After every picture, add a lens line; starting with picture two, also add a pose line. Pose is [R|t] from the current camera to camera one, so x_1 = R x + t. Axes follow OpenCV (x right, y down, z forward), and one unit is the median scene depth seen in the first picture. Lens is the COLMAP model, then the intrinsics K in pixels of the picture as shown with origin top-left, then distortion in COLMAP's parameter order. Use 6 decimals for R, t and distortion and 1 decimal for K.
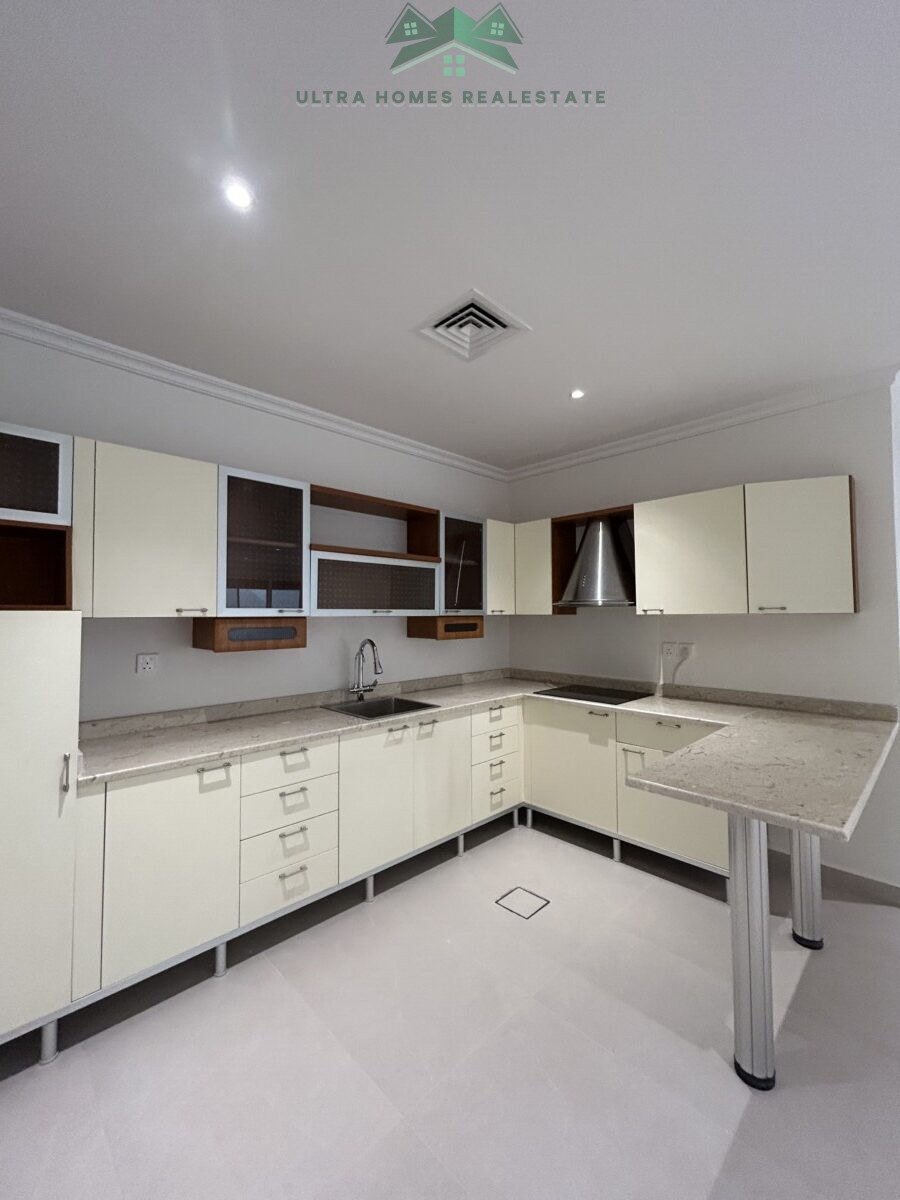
lens RADIAL K [[487.1, 0, 452.0], [0, 487.1, 596.8], [0, 0, 1]] dist [-0.004371, 0.000473]
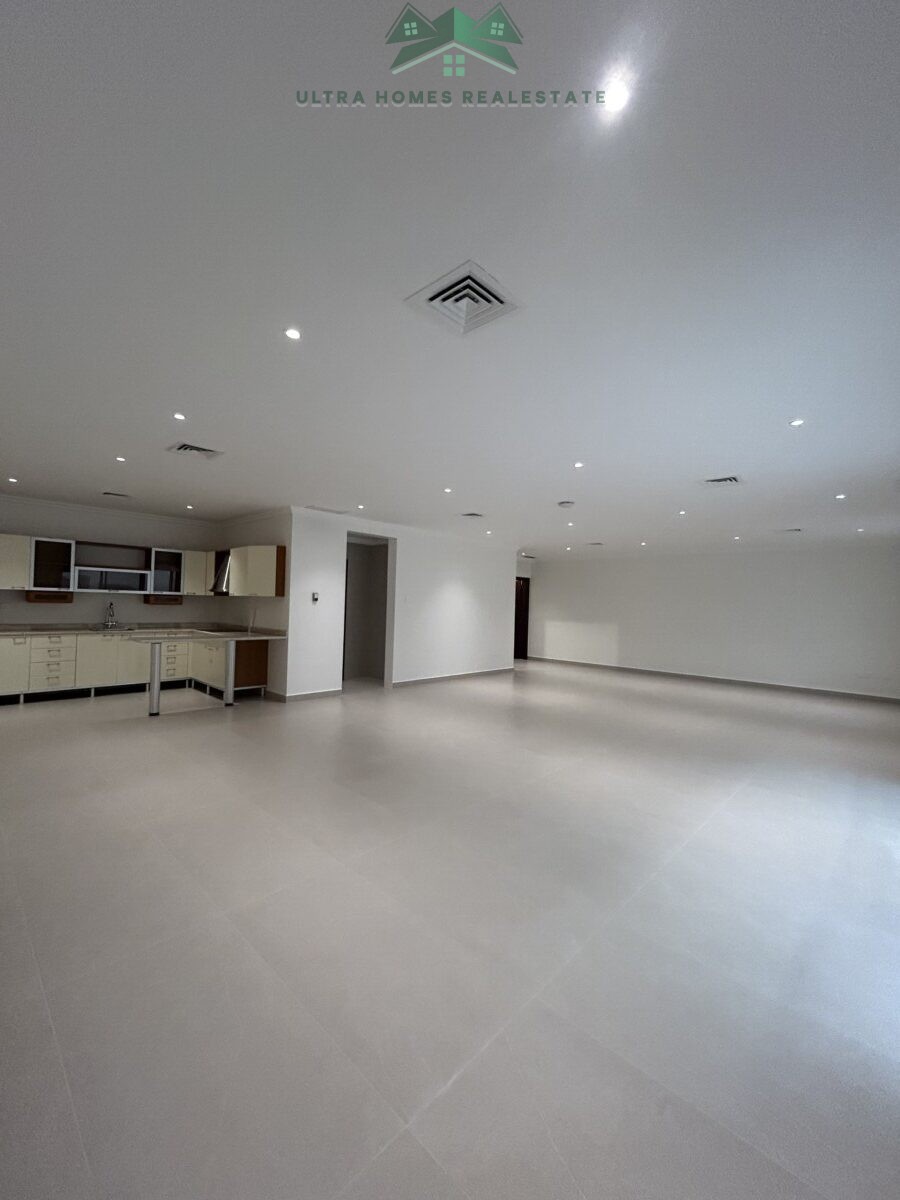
lens RADIAL K [[487.1, 0, 448.1], [0, 487.1, 603.9], [0, 0, 1]] dist [-0.004371, 0.000473]
pose [[0.998988, 0.032910, 0.030647, 1.612685], [-0.034106, 0.998643, 0.039345, -0.063803], [-0.029311, -0.040351, 0.998756, -1.639409]]
